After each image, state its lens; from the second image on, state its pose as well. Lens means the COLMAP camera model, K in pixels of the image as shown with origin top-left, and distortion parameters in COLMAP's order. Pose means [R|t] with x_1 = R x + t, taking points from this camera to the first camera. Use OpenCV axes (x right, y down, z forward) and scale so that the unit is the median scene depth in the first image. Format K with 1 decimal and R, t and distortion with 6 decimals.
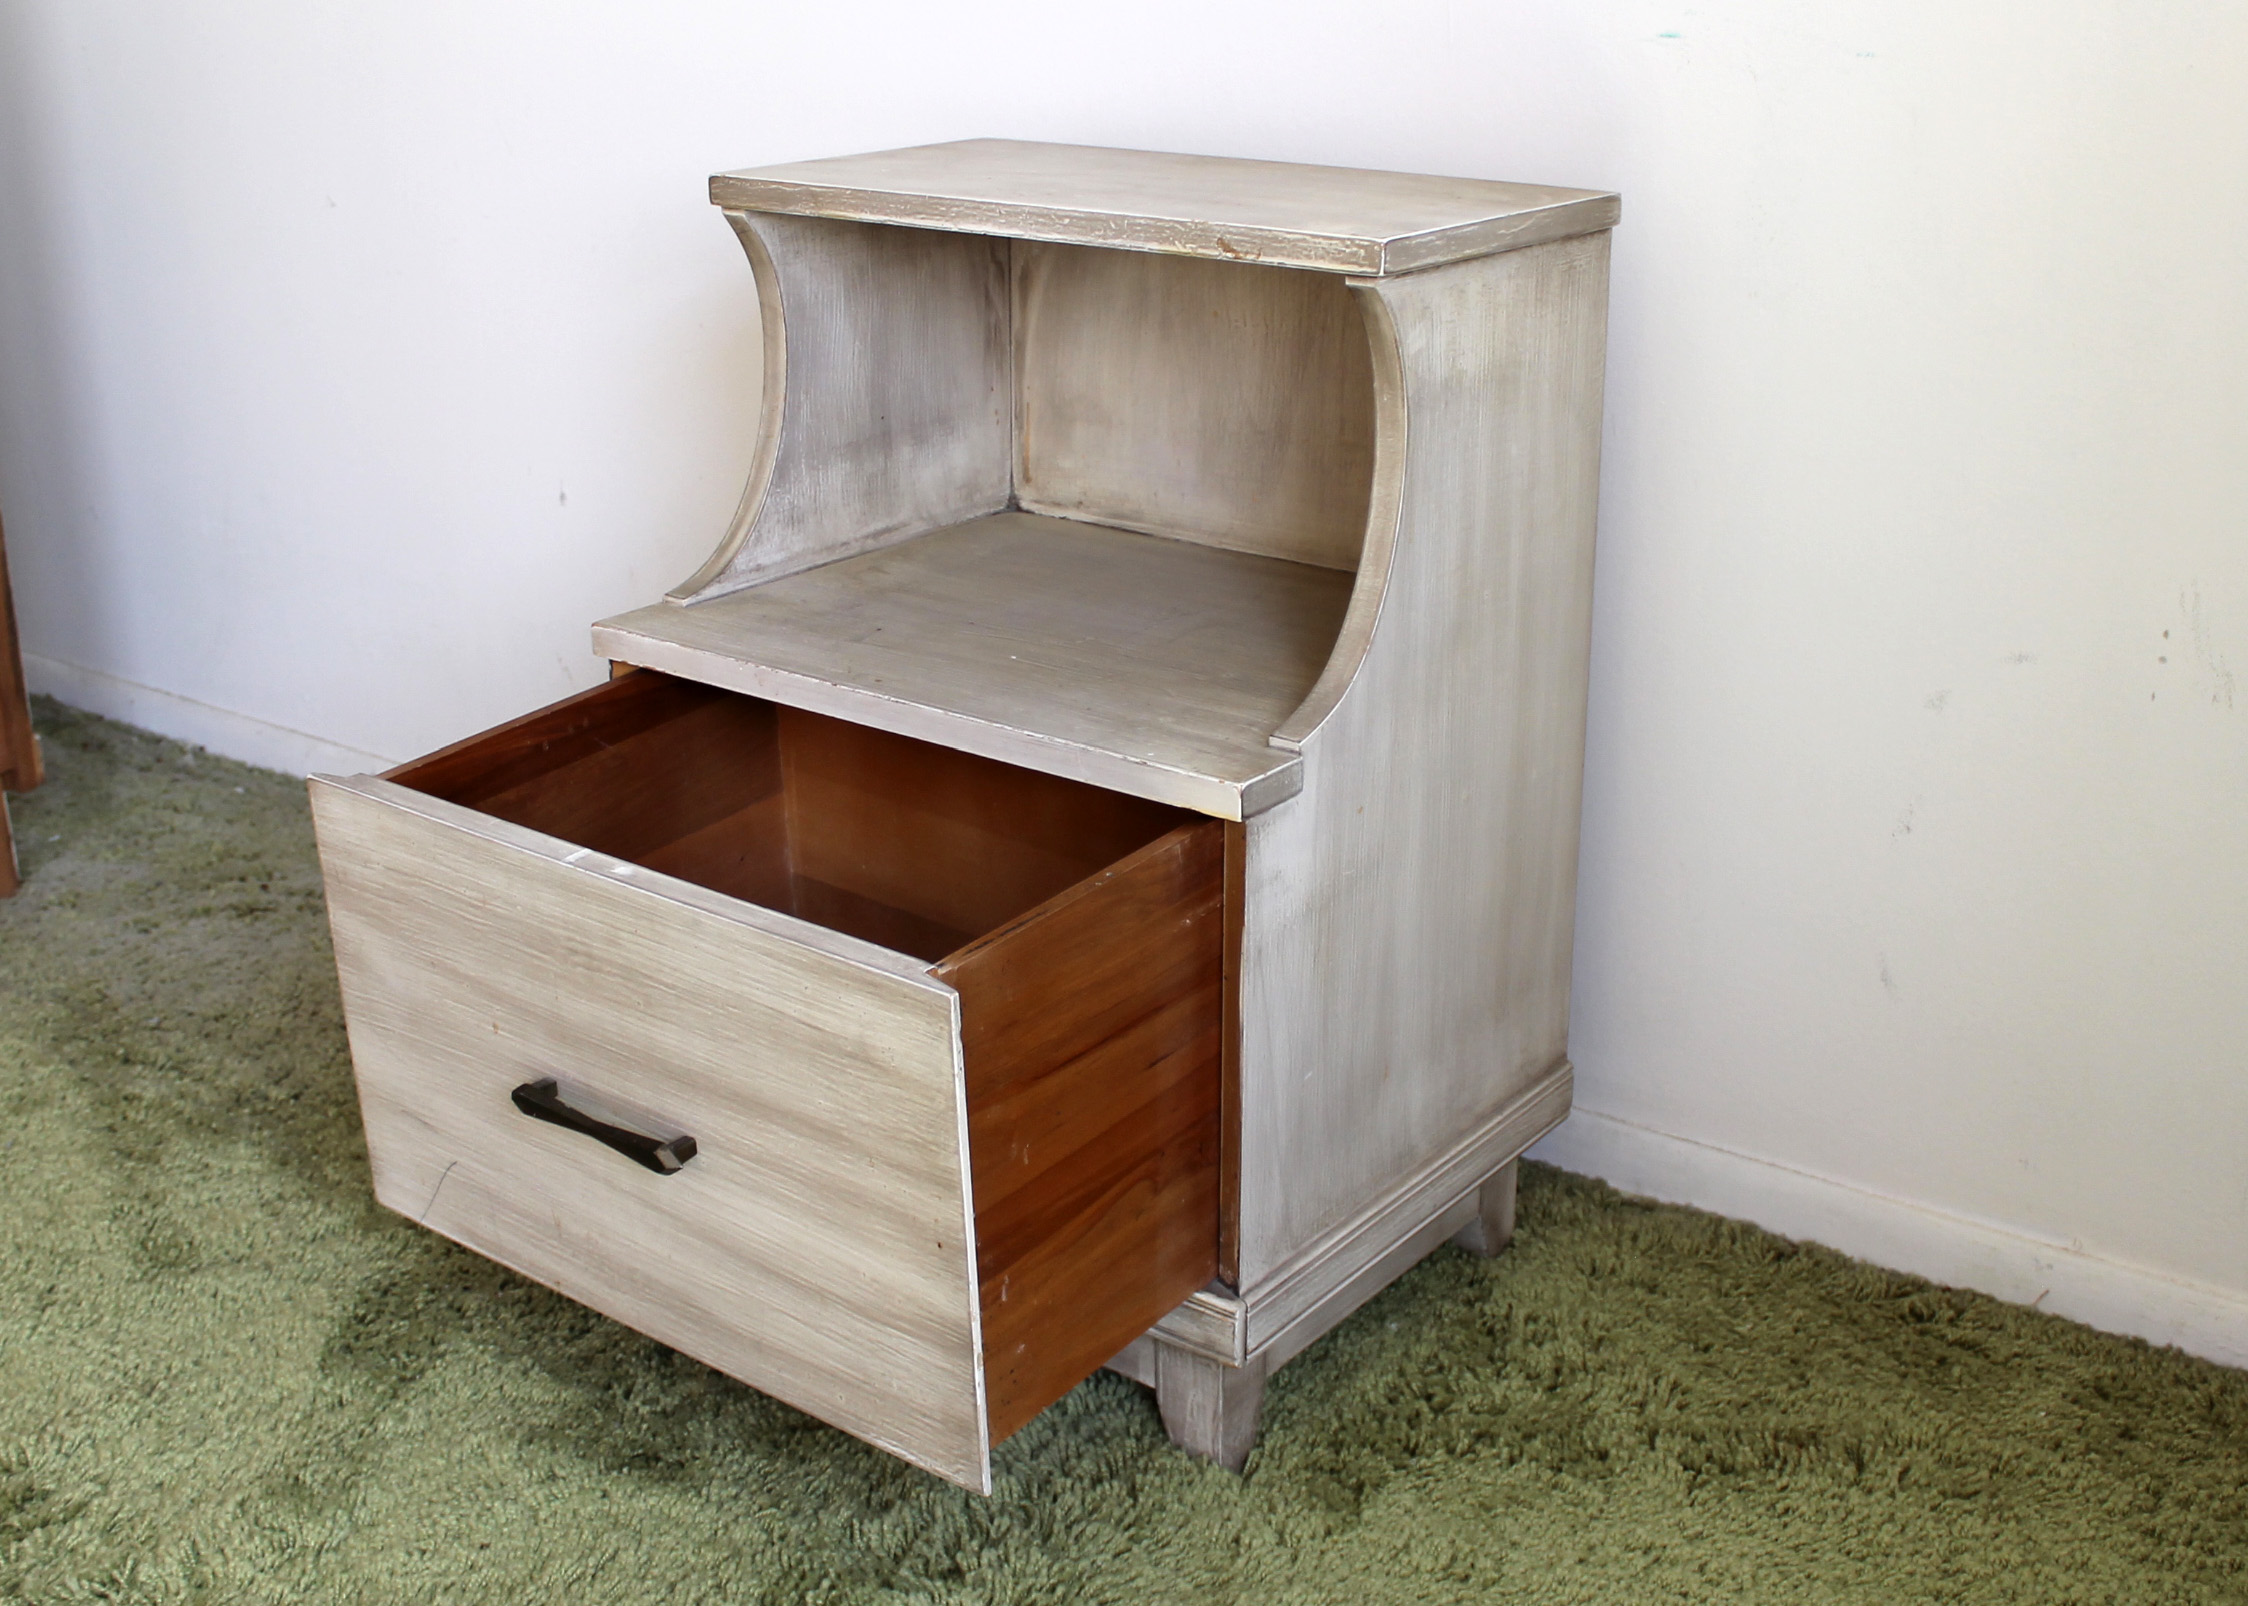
lens RADIAL K [[2611.2, 0, 1124.0], [0, 2611.2, 803.0], [0, 0, 1]] dist [-0.148193, 0.072042]
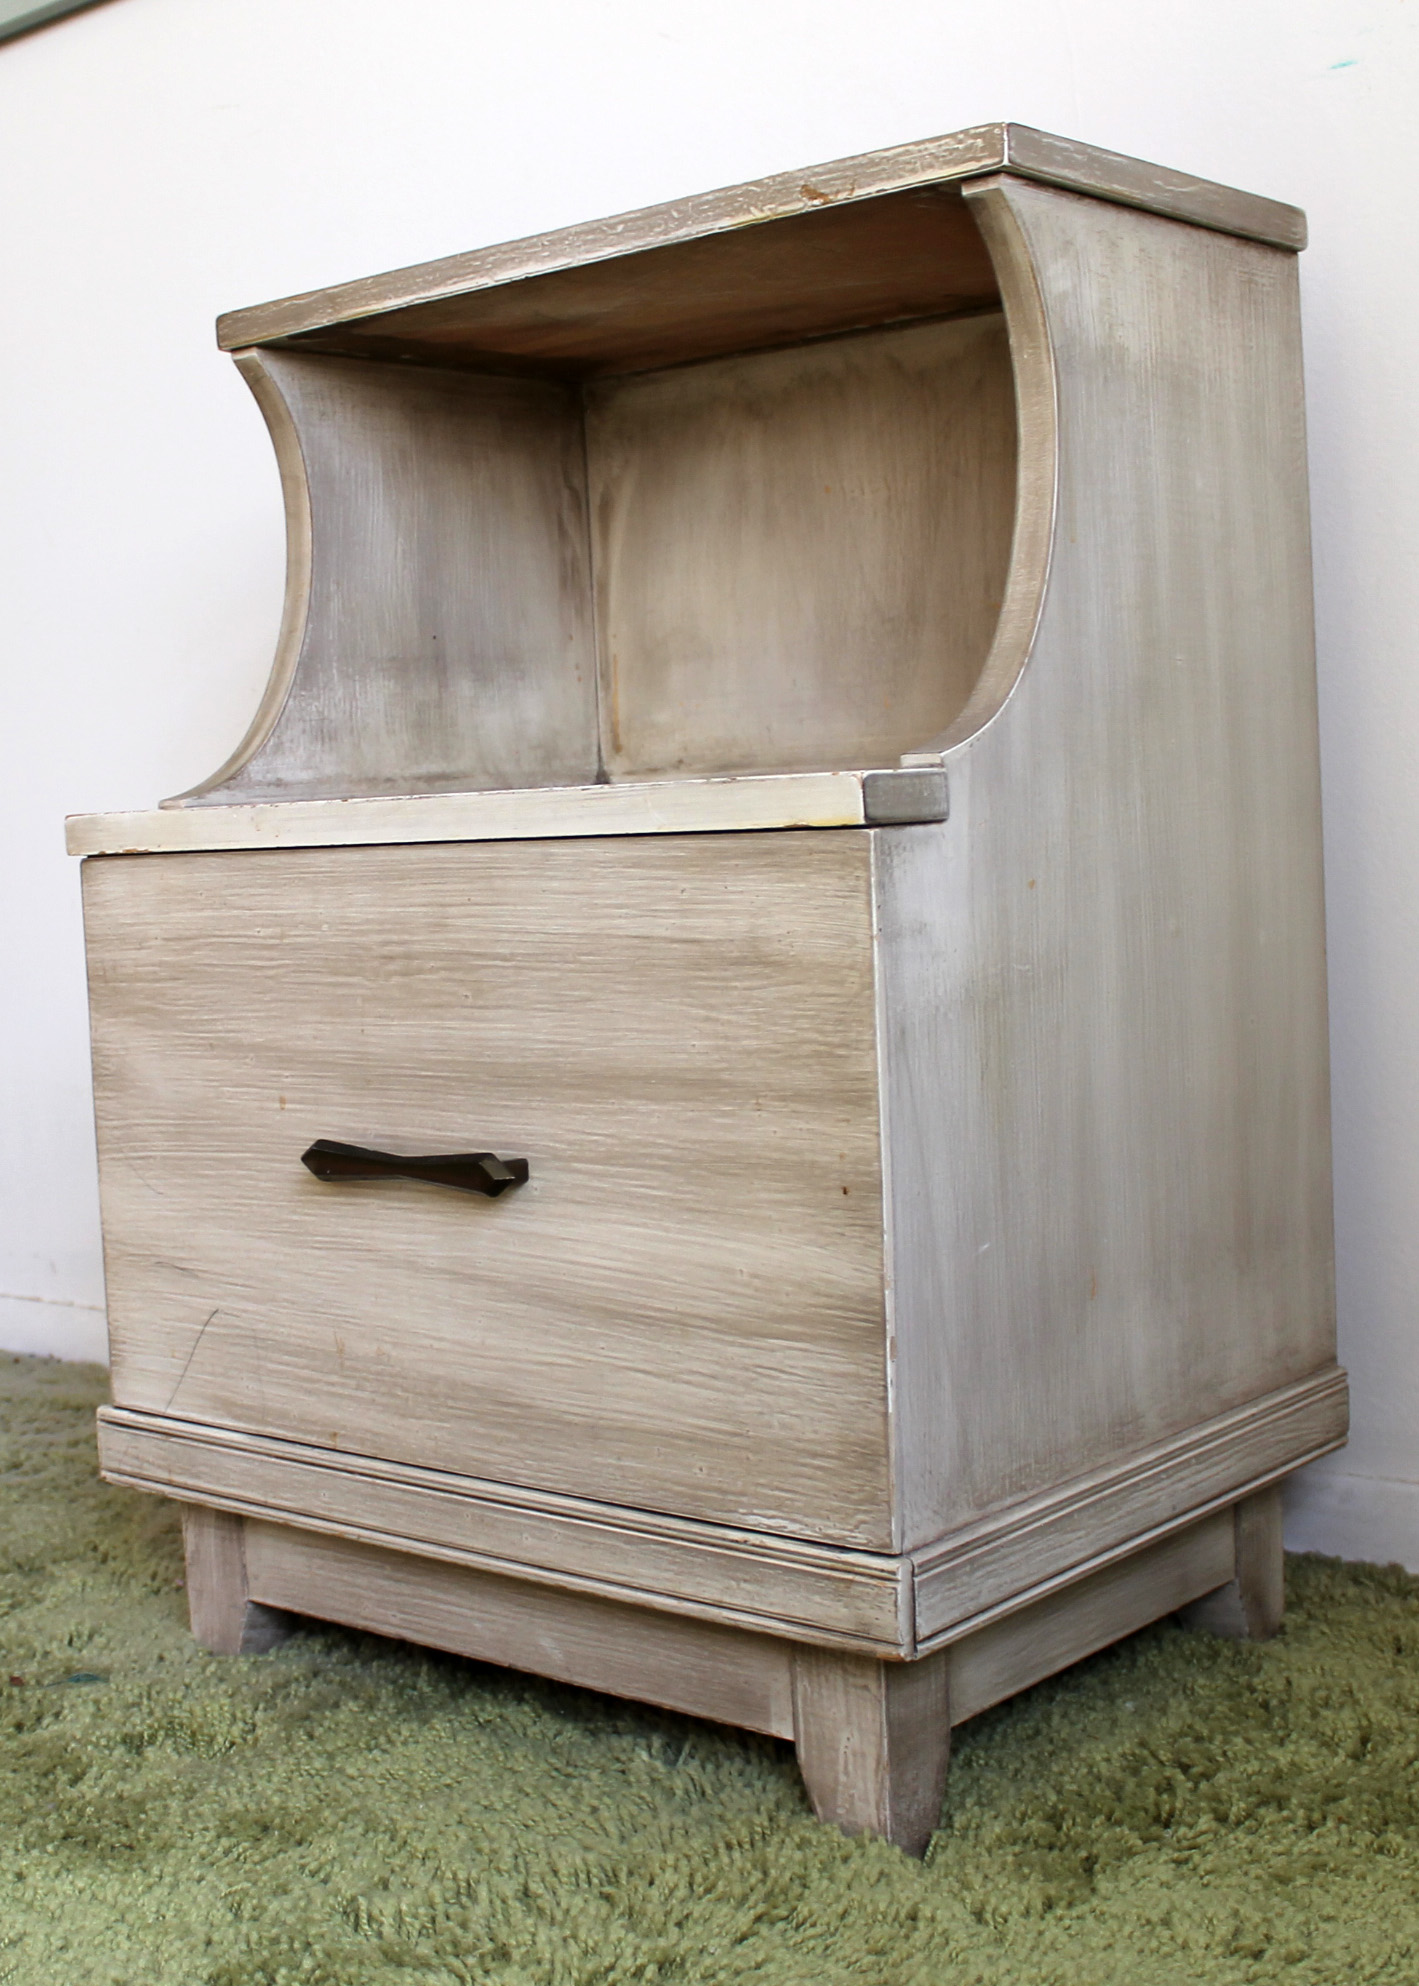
lens RADIAL K [[2610.7, 0, 538.2], [0, 2610.7, 1064.1], [0, 0, 1]] dist [-0.163582, 0.153211]
pose [[0.993923, -0.042429, -0.101574, 0.022297], [0.015973, 0.968558, -0.248276, 0.222728], [0.108914, 0.245145, 0.963349, 0.269063]]
